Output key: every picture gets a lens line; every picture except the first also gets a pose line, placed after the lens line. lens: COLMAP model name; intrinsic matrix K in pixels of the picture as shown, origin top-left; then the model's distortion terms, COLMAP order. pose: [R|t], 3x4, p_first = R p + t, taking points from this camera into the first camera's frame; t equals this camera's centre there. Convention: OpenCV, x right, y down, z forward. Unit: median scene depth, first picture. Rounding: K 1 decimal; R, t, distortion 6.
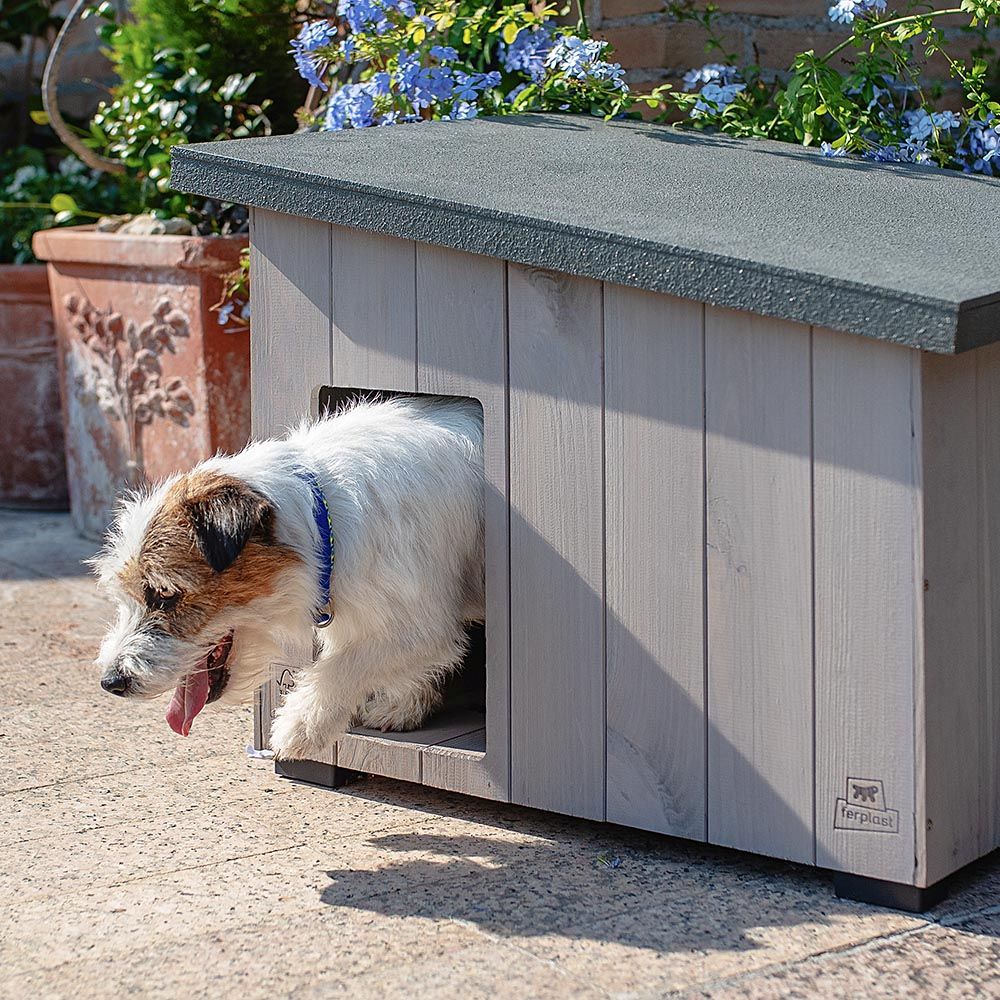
lens RADIAL K [[5450.5, 0, 500.0], [0, 5450.5, 500.0], [0, 0, 1]] dist [-0.525532, 33.271207]
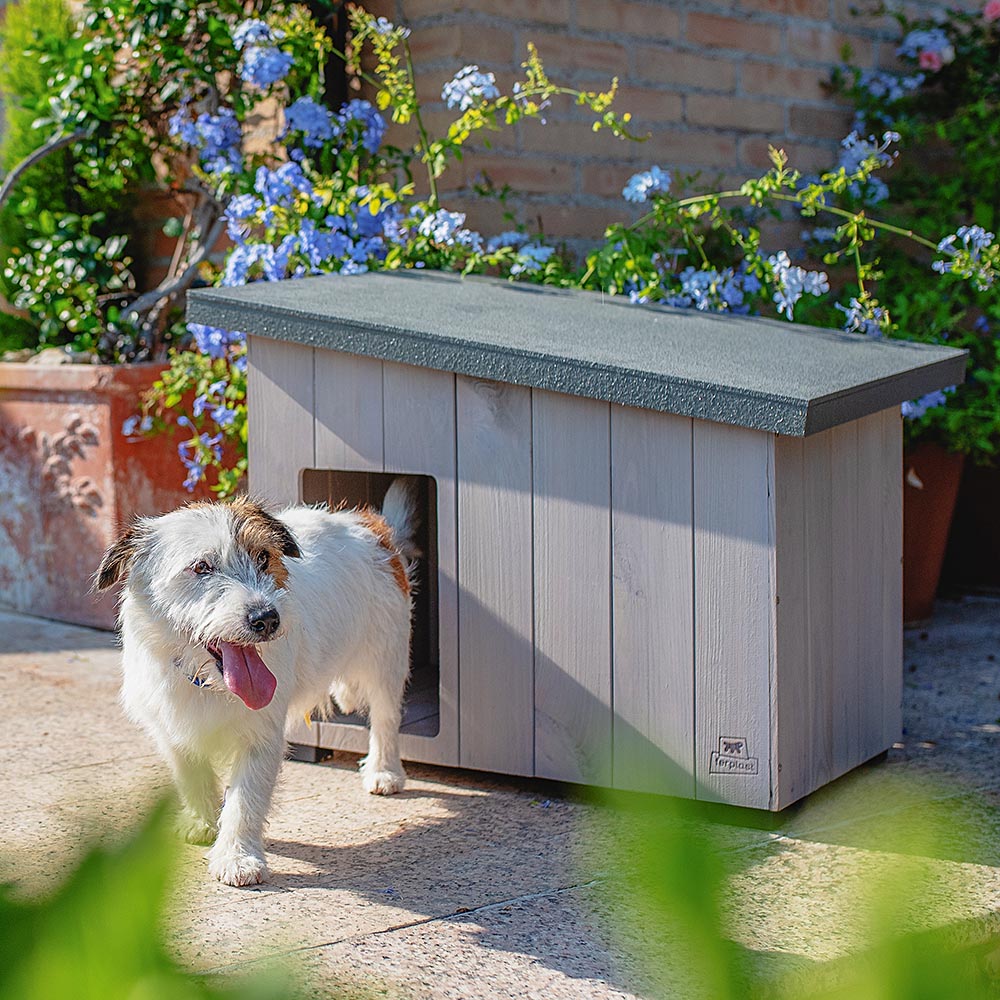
lens RADIAL K [[5450.5, 0, 500.0], [0, 5450.5, 500.0], [0, 0, 1]] dist [-0.525532, 33.271207]
pose [[0.996007, 0.001674, 0.089264, -0.105994], [0.000962, 0.999565, -0.029472, 0.027380], [-0.089274, 0.029441, 0.995572, -0.361820]]
